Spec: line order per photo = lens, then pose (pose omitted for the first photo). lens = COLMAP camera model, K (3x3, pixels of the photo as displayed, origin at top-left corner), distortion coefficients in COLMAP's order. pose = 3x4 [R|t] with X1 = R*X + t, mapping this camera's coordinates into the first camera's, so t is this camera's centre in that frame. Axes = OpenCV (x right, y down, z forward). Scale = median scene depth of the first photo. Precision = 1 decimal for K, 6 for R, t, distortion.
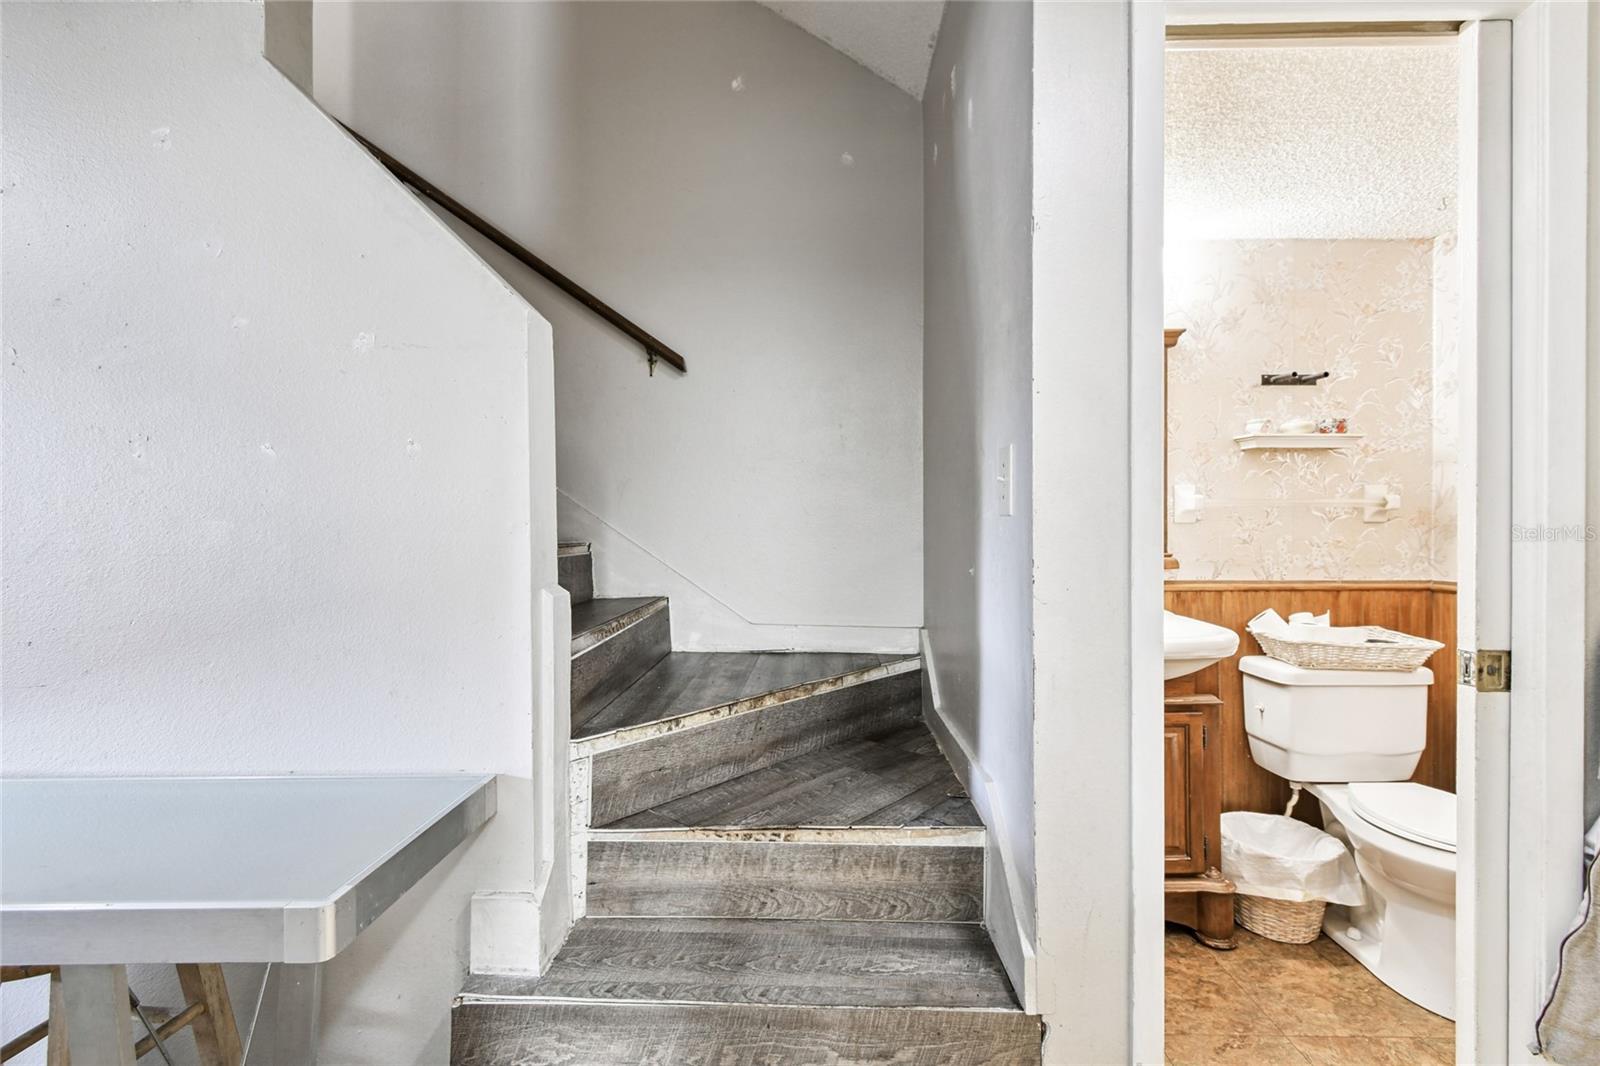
lens RADIAL K [[720.4, 0, 797.5], [0, 720.4, 536.4], [0, 0, 1]] dist [0.001542, -0.000870]
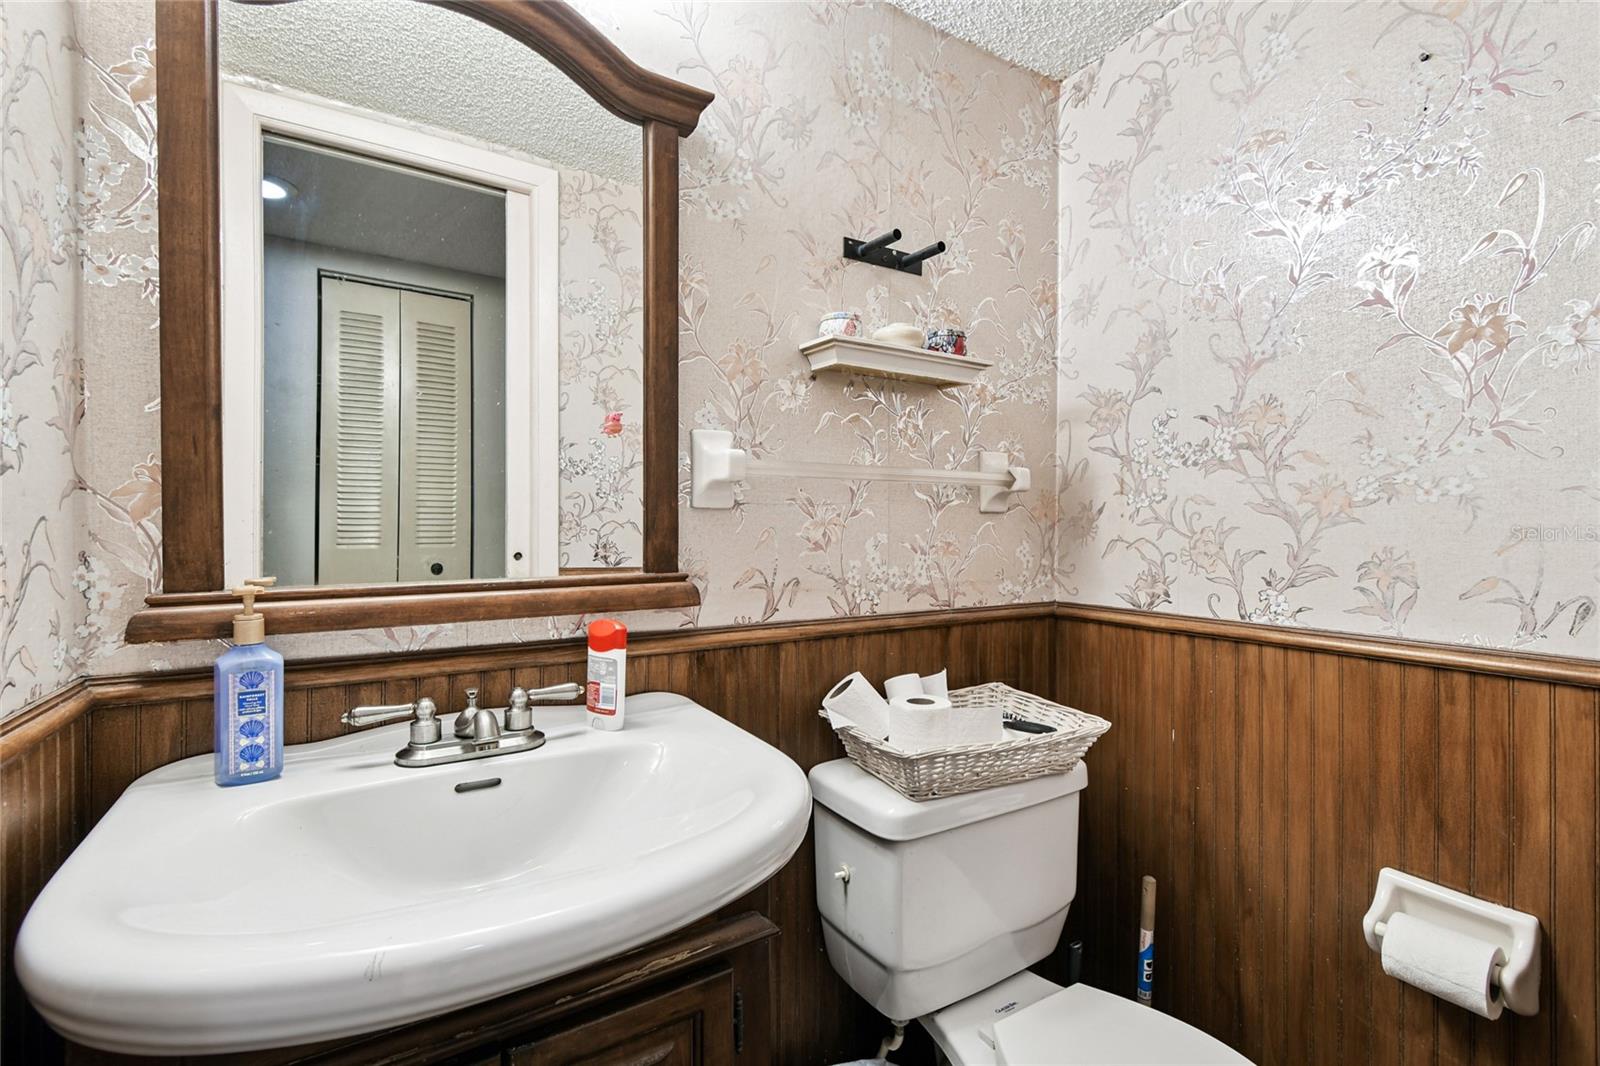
lens RADIAL K [[720.4, 0, 804.9], [0, 720.4, 530.2], [0, 0, 1]] dist [0.001542, -0.000870]
pose [[0.850134, 0.000500, 0.526567, 0.337695], [-0.003190, 0.999986, 0.004201, -0.006238], [-0.526557, -0.005252, 0.850123, 0.560347]]
